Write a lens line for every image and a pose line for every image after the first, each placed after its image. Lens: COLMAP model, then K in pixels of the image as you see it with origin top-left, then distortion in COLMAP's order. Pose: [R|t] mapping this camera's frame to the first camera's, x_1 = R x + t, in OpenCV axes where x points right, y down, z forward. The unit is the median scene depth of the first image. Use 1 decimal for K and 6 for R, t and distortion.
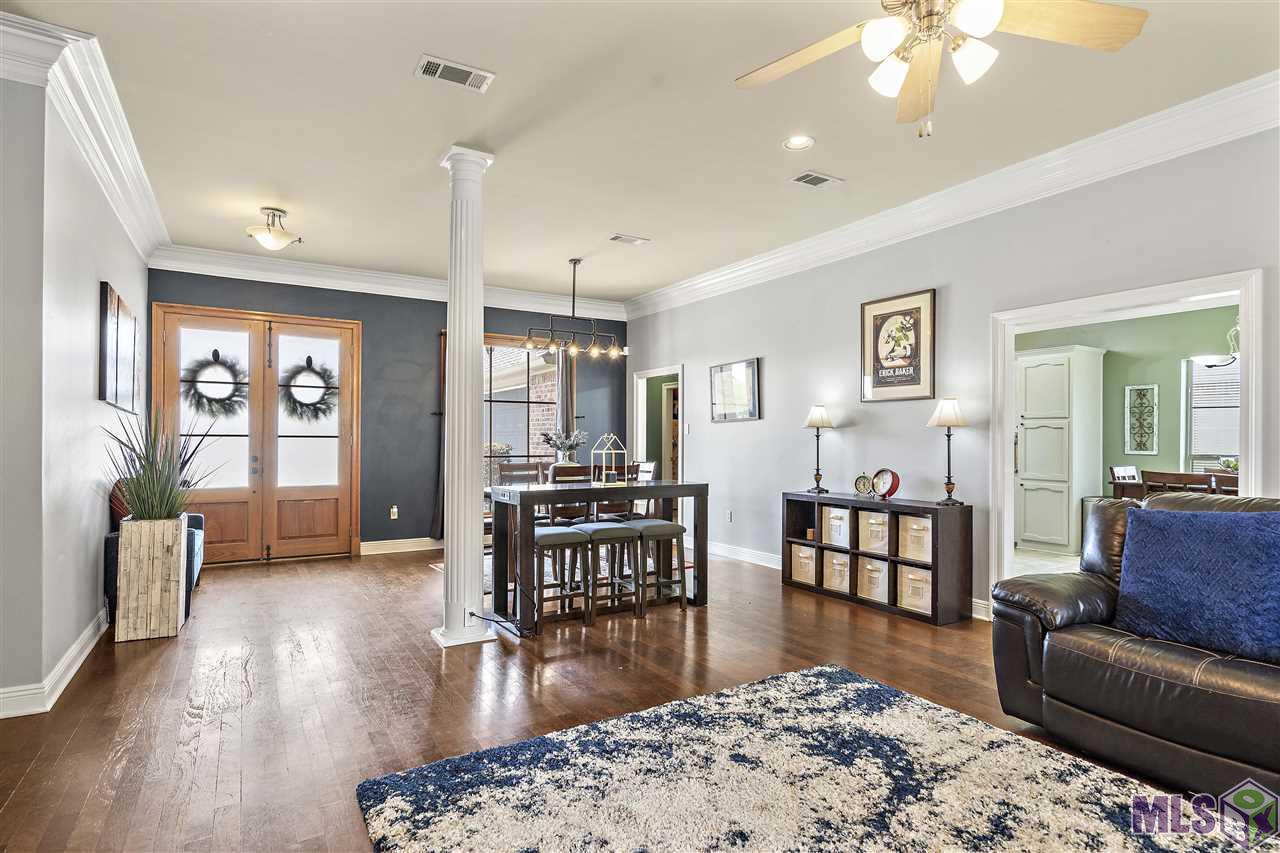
lens RADIAL K [[660.3, 0, 628.2], [0, 660.3, 437.8], [0, 0, 1]] dist [0.011240, -0.005419]
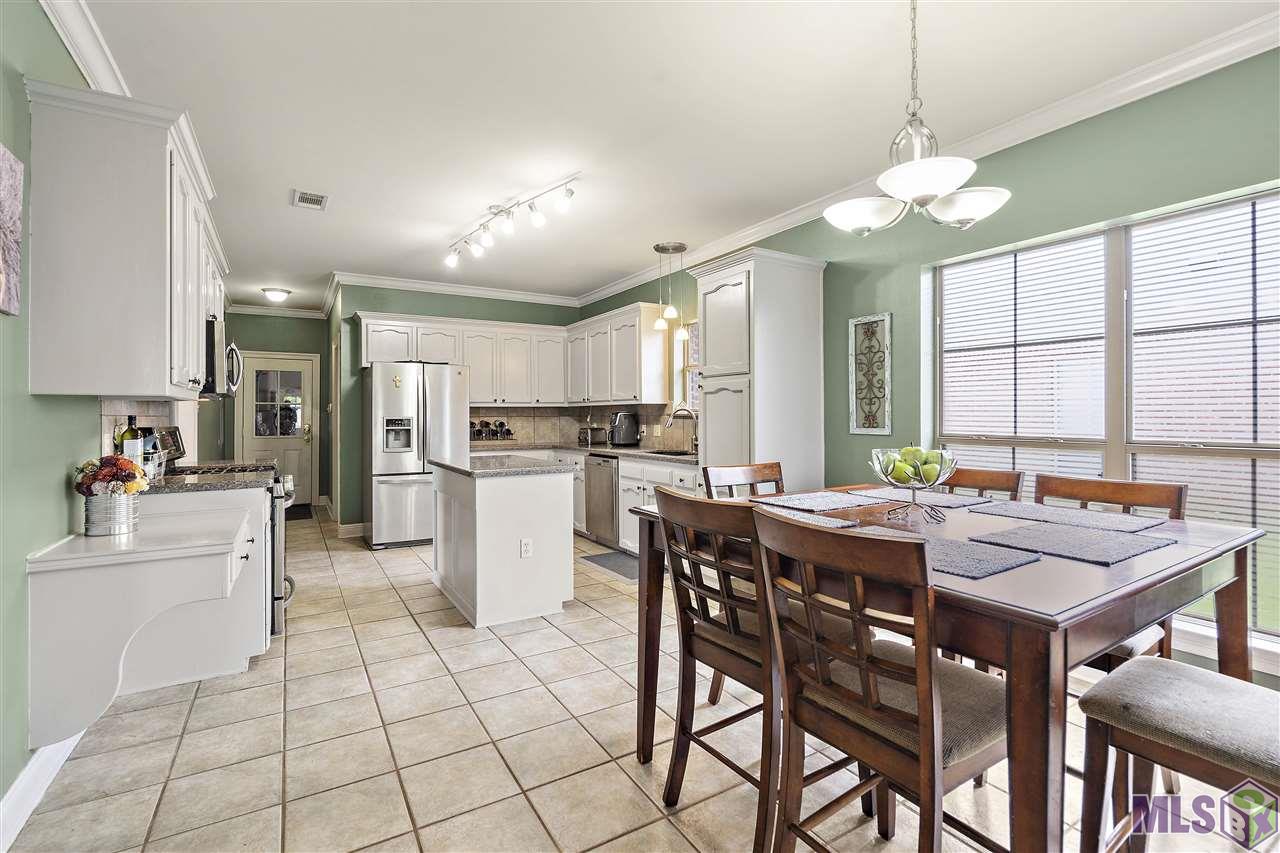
lens RADIAL K [[596.9, 0, 643.5], [0, 596.9, 415.6], [0, 0, 1]] dist [-0.002780, 0.002482]
pose [[0.999569, -0.011769, 0.026902, 0.741553], [0.011716, 0.999929, 0.002107, 0.006893], [-0.026925, -0.001791, 0.999636, 0.634101]]
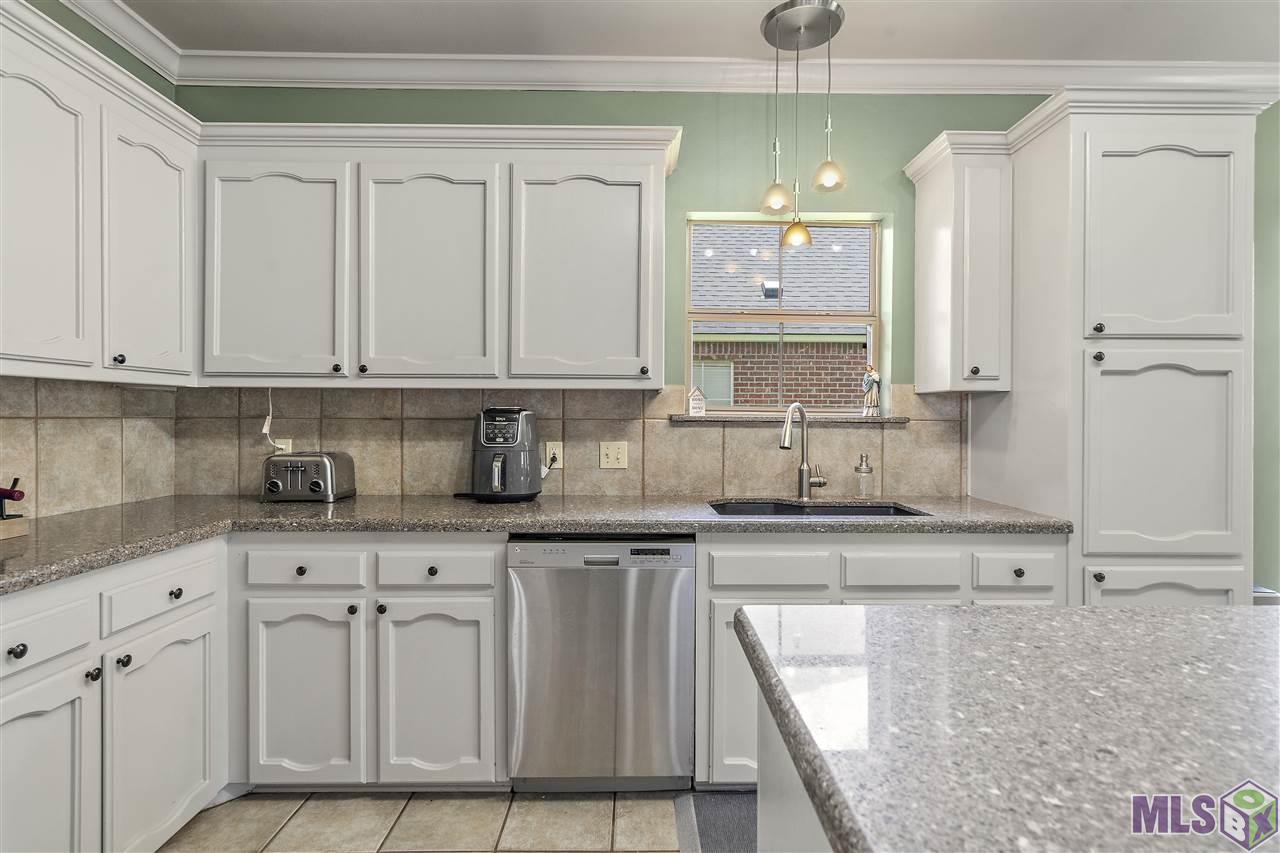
lens RADIAL K [[641.4, 0, 642.5], [0, 641.4, 421.9], [0, 0, 1]] dist [0.001606, 0.001331]
pose [[0.485374, -0.008773, 0.874263, 0.381397], [-0.002272, 0.999934, 0.011295, 0.005974], [-0.874304, -0.007469, 0.485322, 1.457216]]
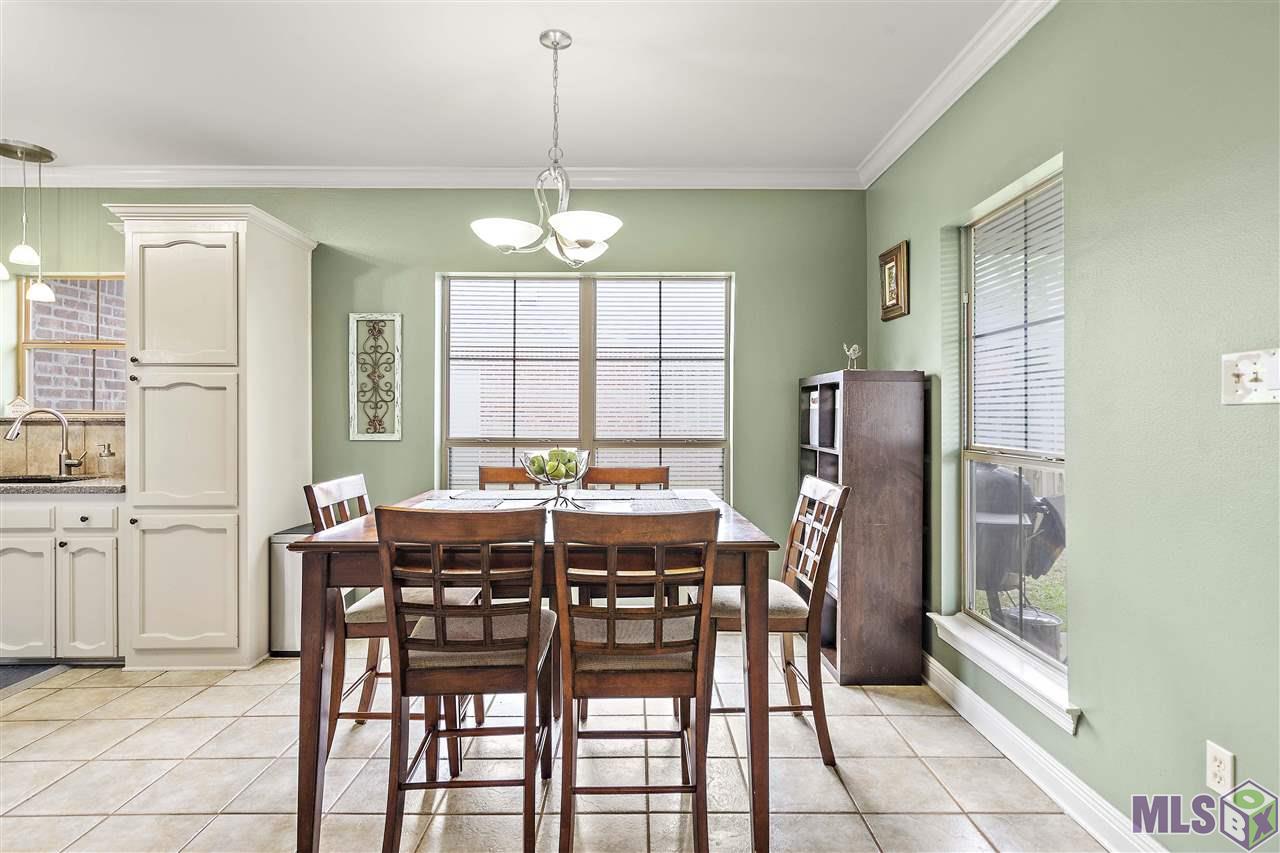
lens RADIAL K [[660.3, 0, 664.1], [0, 660.3, 415.5], [0, 0, 1]] dist [0.011240, -0.005419]
pose [[0.482924, -0.007654, 0.875629, 0.544295], [0.003760, 0.999971, 0.006667, 0.002709], [-0.875654, 0.000073, 0.482938, 0.700760]]
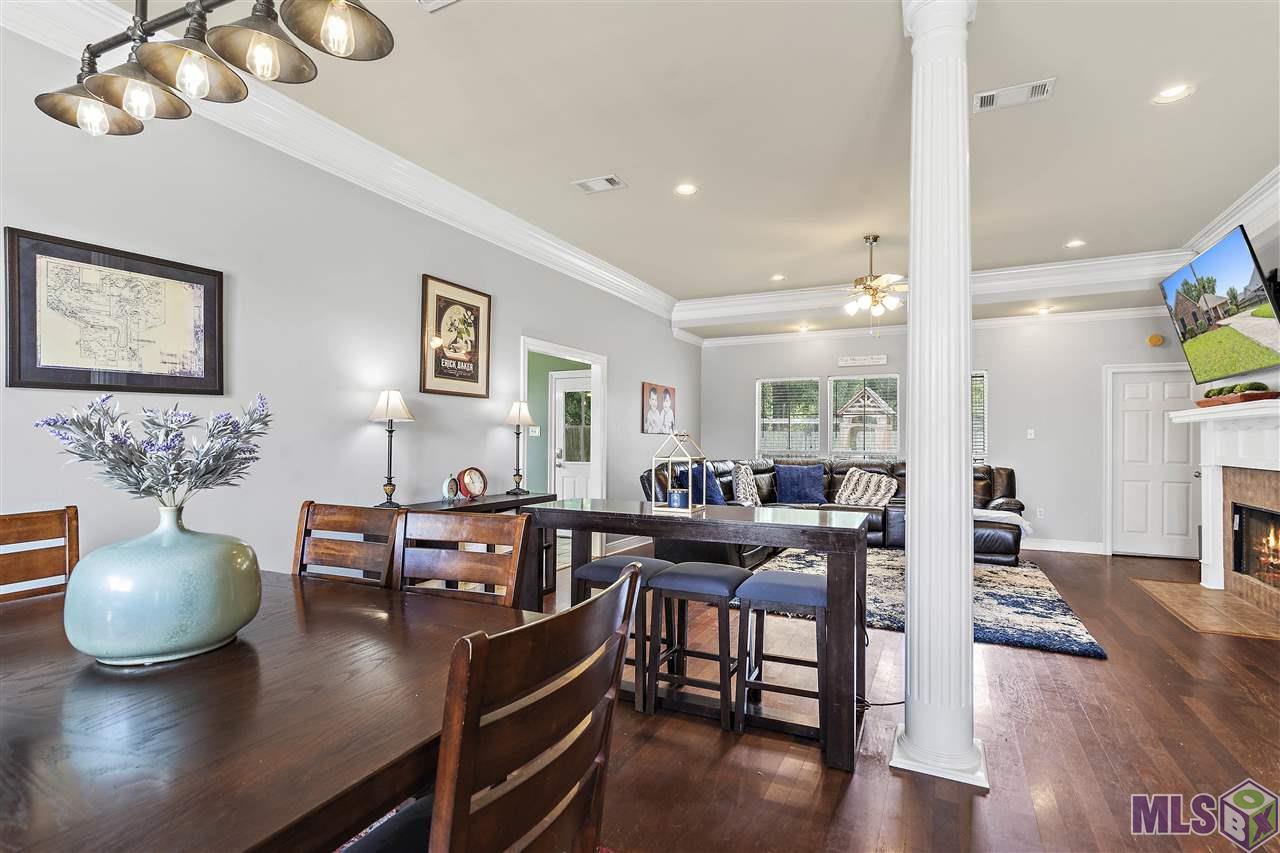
lens RADIAL K [[596.9, 0, 649.4], [0, 596.9, 432.2], [0, 0, 1]] dist [-0.002780, 0.002482]
pose [[-0.548469, -0.001591, 0.836169, -0.441911], [-0.012173, 0.999907, -0.006082, -0.001505], [-0.836082, -0.013515, -0.548438, 1.192121]]
